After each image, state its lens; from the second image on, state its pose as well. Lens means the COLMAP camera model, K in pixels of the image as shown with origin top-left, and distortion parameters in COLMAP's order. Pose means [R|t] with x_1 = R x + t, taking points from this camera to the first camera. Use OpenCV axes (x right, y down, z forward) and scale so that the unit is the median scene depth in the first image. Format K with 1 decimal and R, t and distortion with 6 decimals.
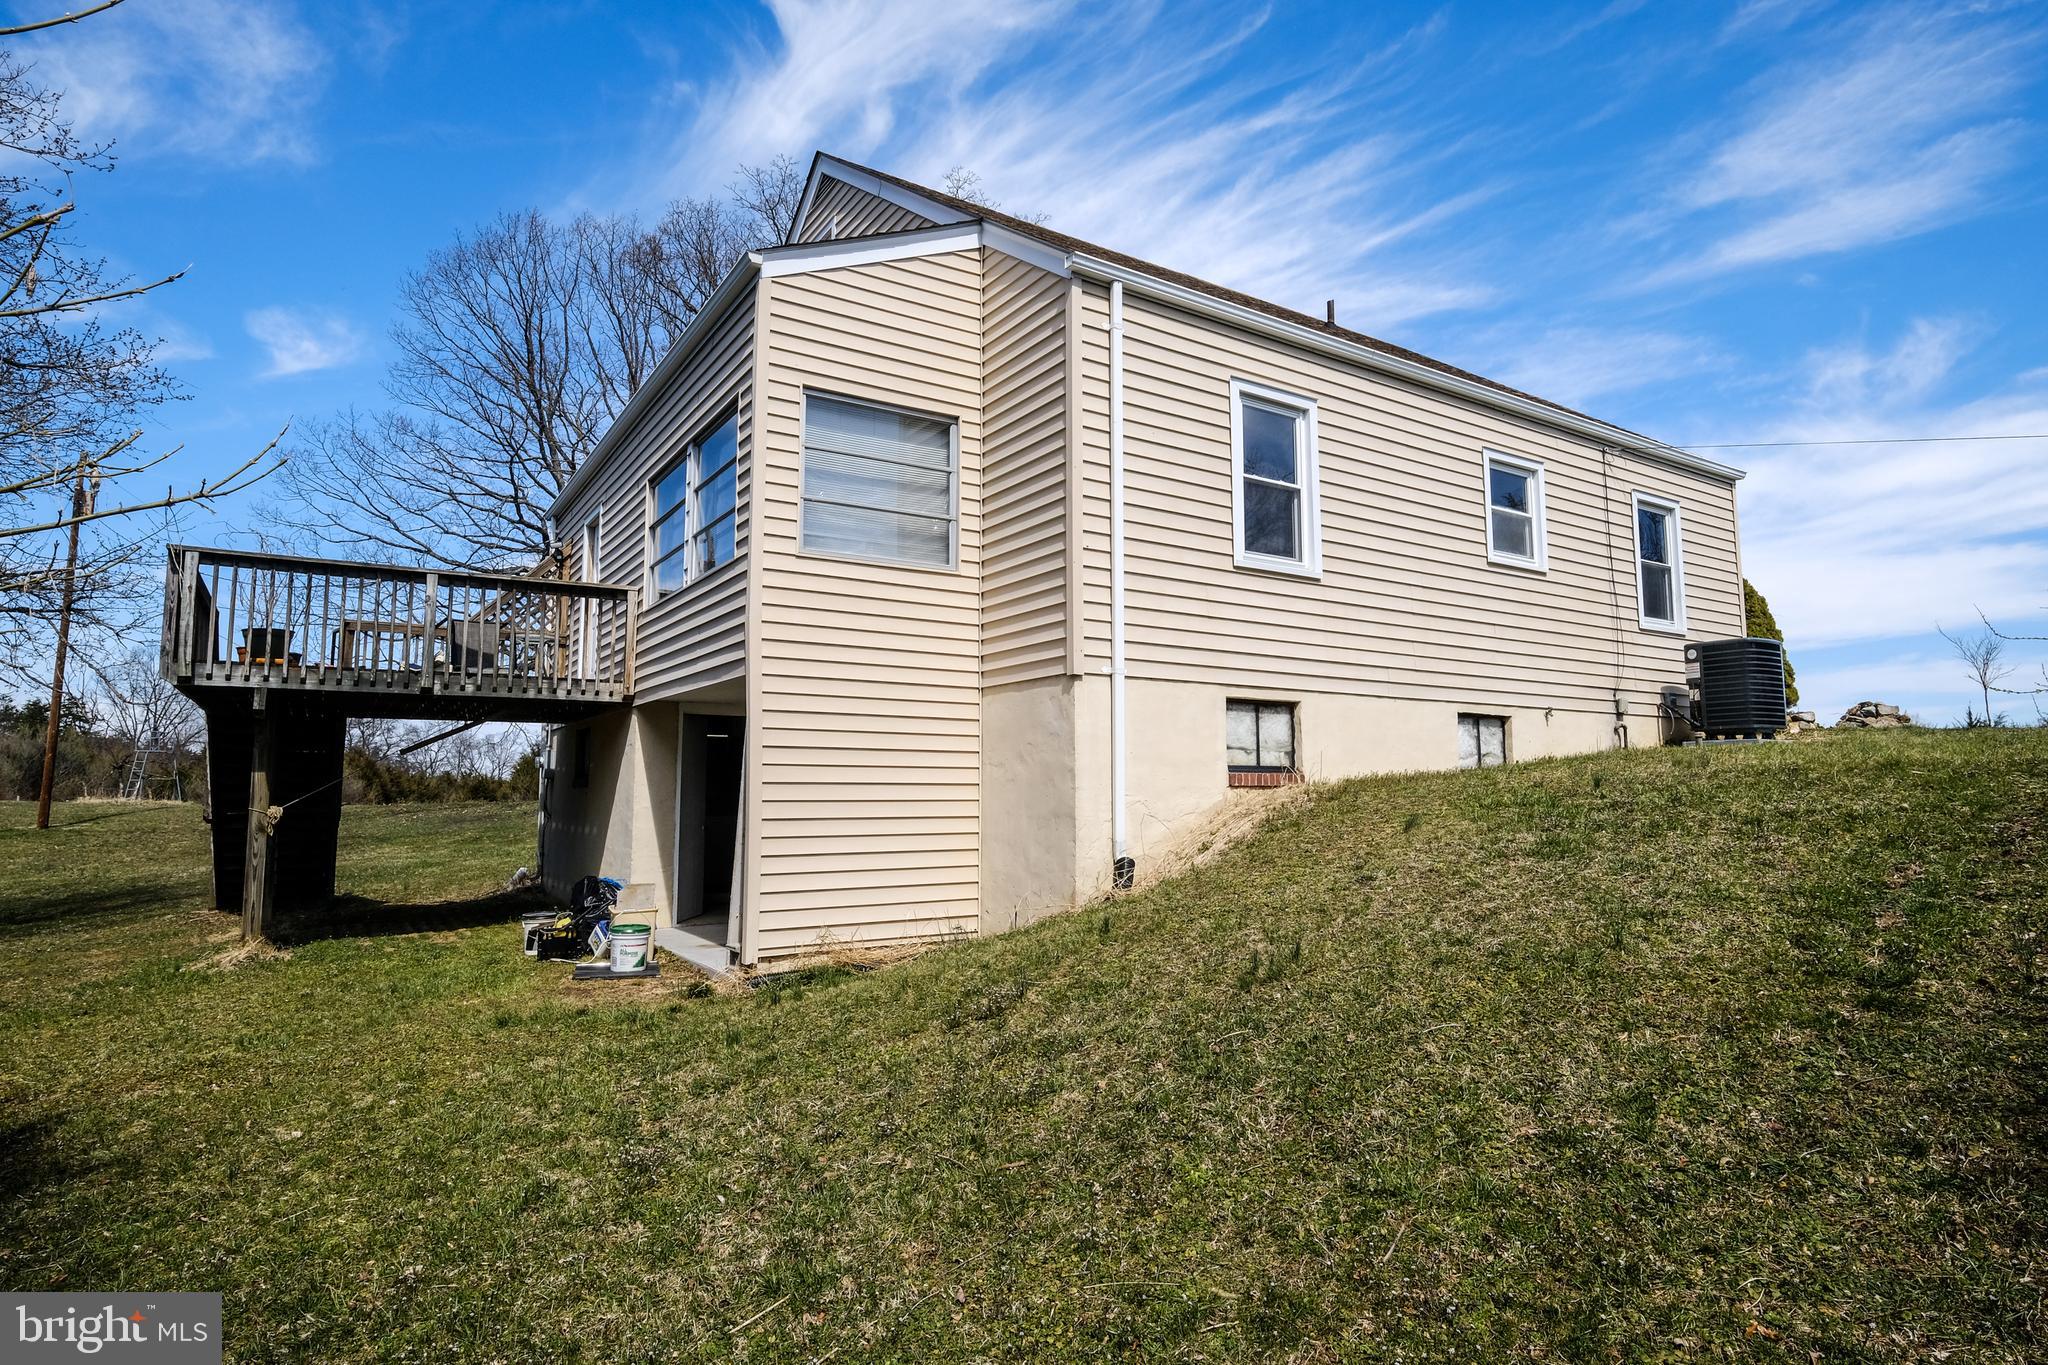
lens RADIAL K [[1115.3, 0, 1029.6], [0, 1115.3, 686.3], [0, 0, 1]] dist [-0.002623, -0.005617]
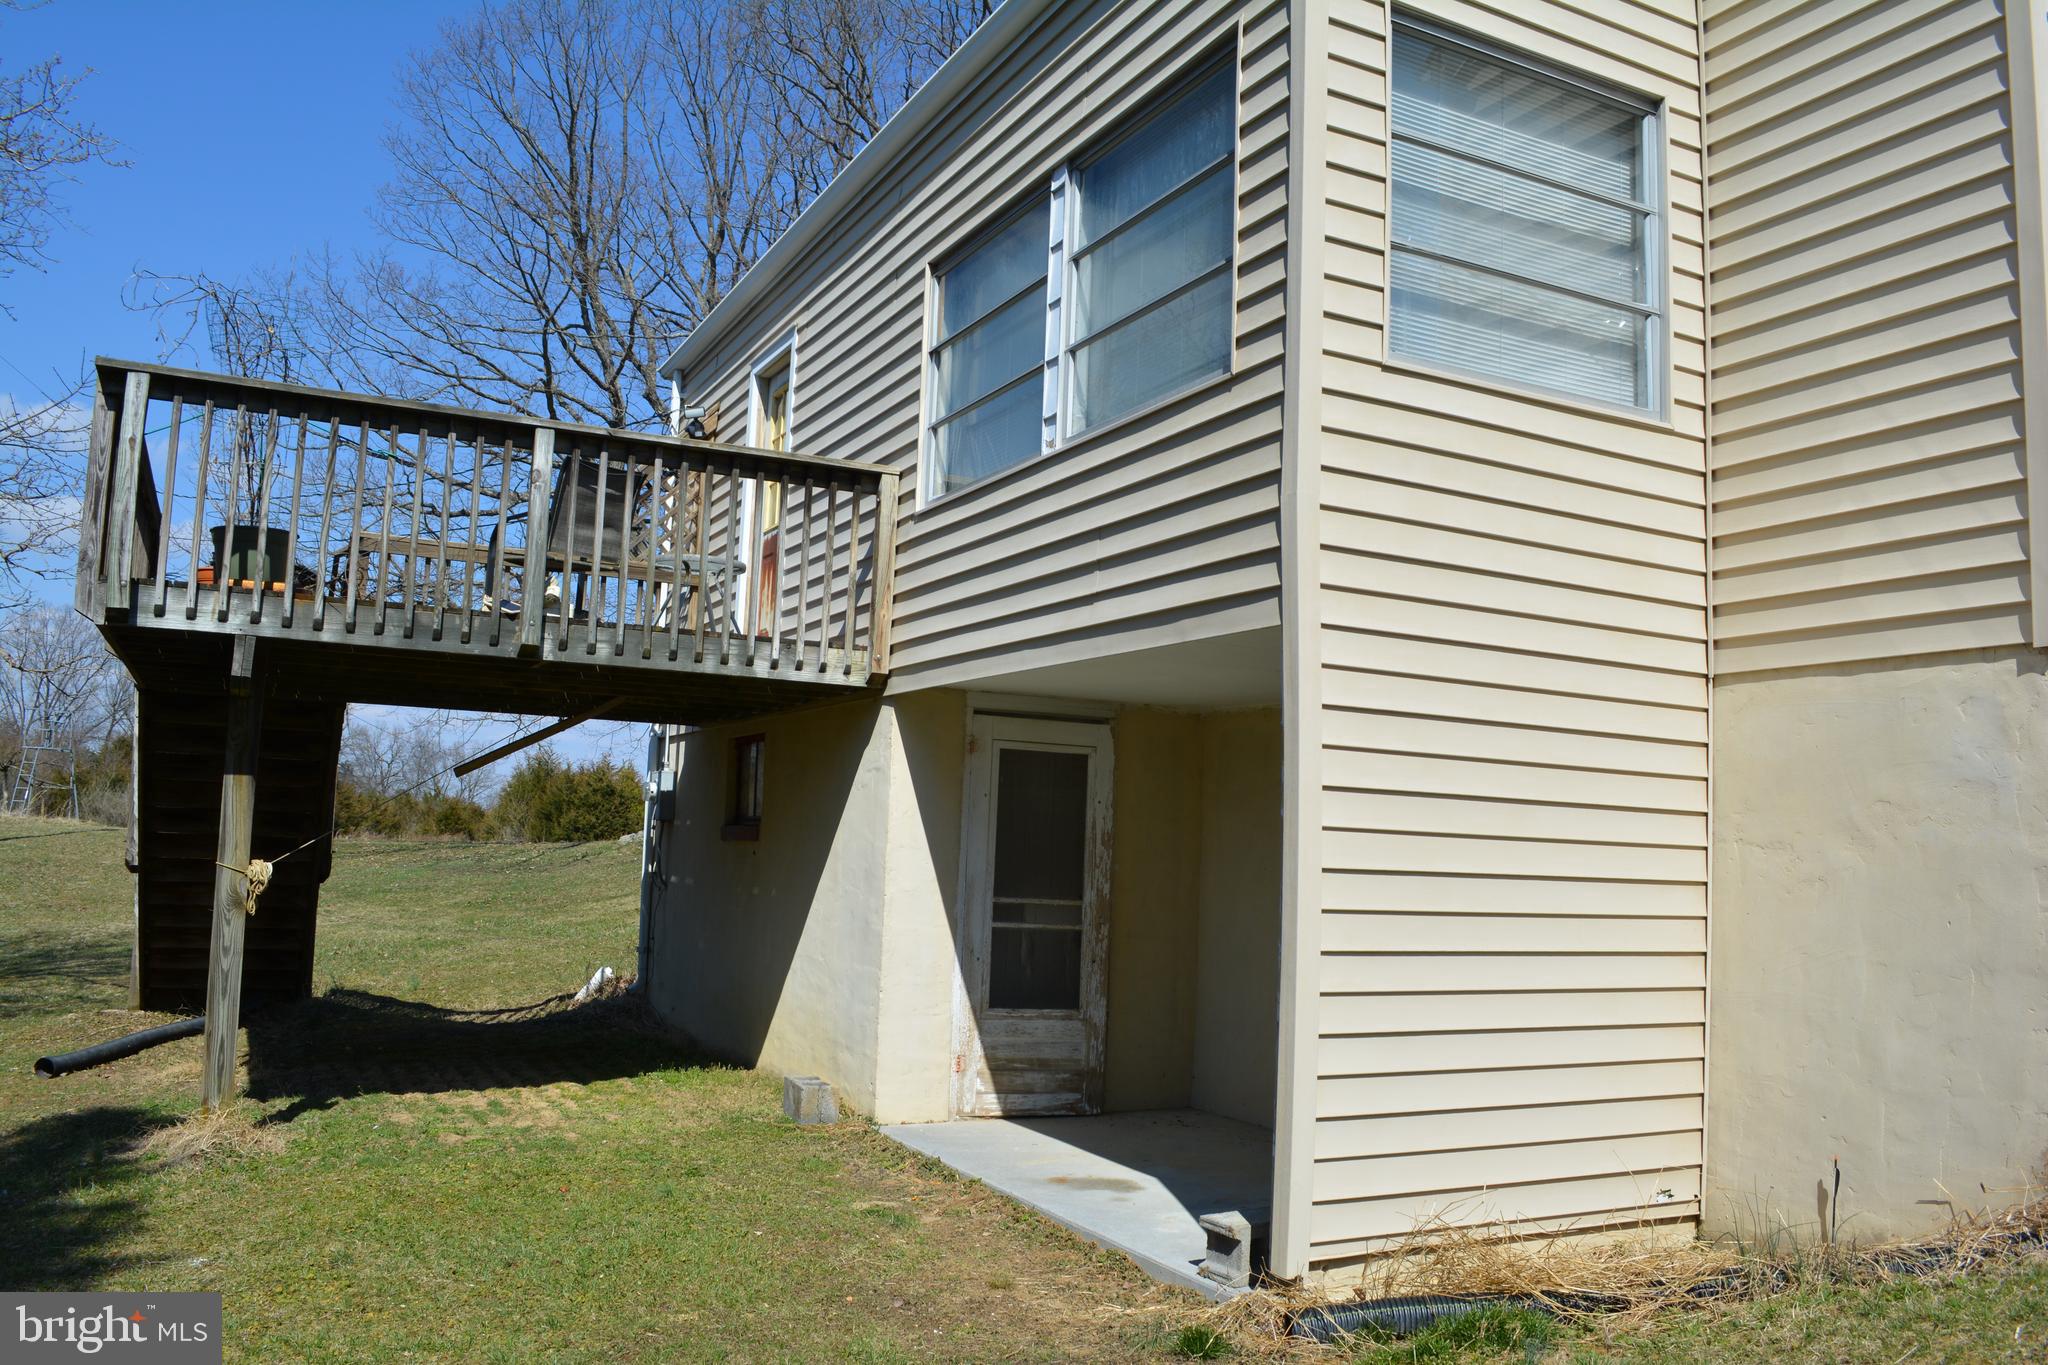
lens RADIAL K [[1632.9, 0, 1021.6], [0, 1632.9, 700.5], [0, 0, 1]] dist [-0.085162, 0.011701]
pose [[0.992948, 0.030725, -0.114503, -0.231235], [-0.030329, 0.999526, 0.005193, 0.016183], [0.114608, -0.001684, 0.993409, 0.281528]]
